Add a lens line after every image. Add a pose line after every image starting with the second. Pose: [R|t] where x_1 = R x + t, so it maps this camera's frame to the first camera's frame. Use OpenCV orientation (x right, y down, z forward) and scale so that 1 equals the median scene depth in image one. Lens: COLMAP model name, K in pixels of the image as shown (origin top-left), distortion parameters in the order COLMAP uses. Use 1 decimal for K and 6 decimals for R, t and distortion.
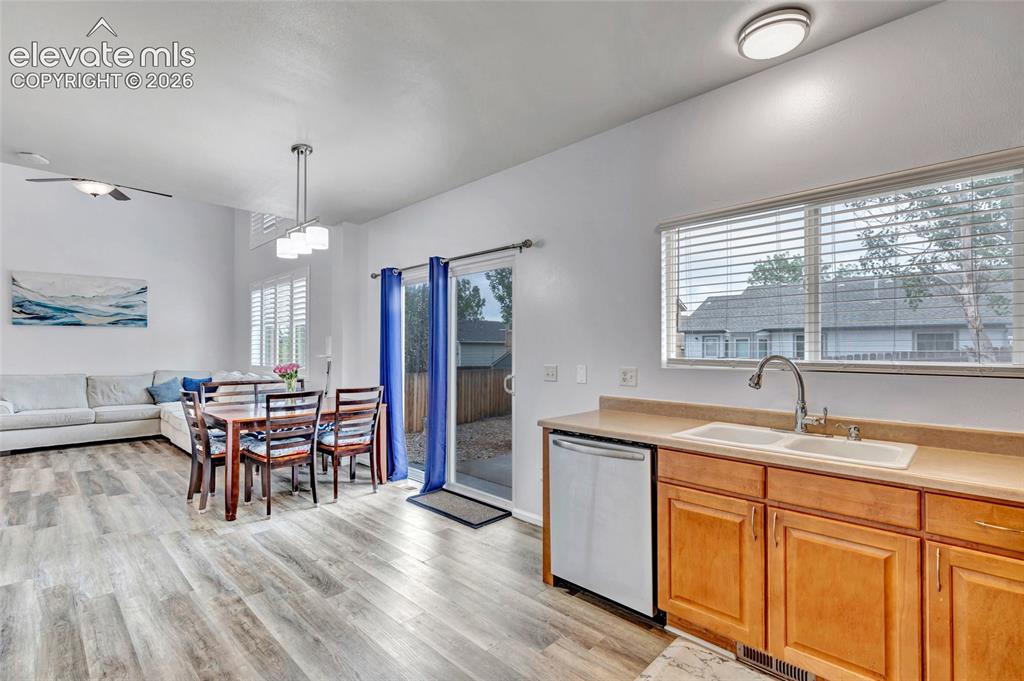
lens RADIAL K [[465.0, 0, 513.6], [0, 465.0, 337.1], [0, 0, 1]] dist [0.002800, -0.000620]
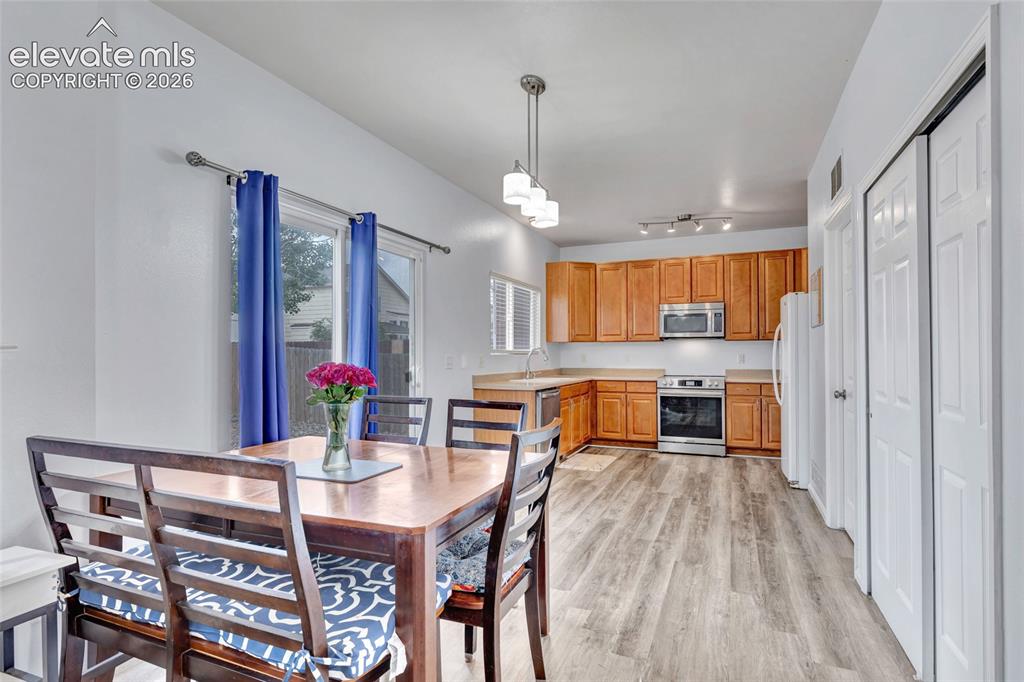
lens RADIAL K [[521.5, 0, 510.8], [0, 521.5, 342.4], [0, 0, 1]] dist [-0.001249, 0.001074]
pose [[-0.355792, 0.016443, 0.934420, -2.078435], [-0.023738, 0.999364, -0.026624, 0.095899], [-0.934264, -0.031654, -0.355175, 2.217153]]
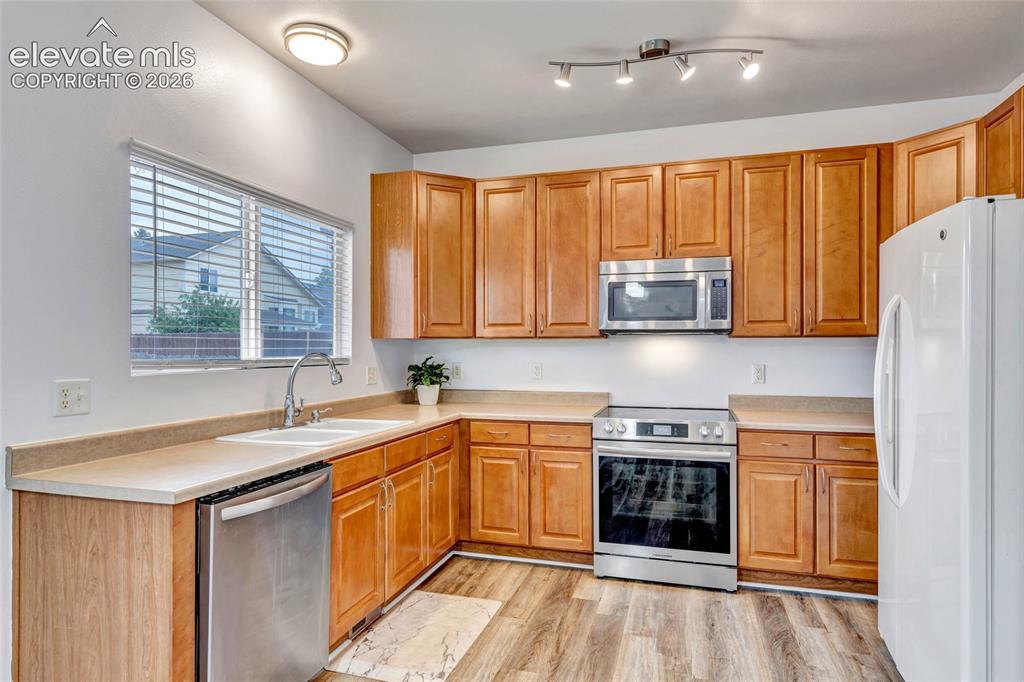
lens RADIAL K [[599.5, 0, 513.9], [0, 599.5, 342.5], [0, 0, 1]] dist [0.033455, 0.000718]
pose [[-0.463645, 0.005048, 0.886006, -0.865746], [-0.024247, 0.999537, -0.018383, 0.033586], [-0.885689, -0.030006, -0.463308, 1.270052]]
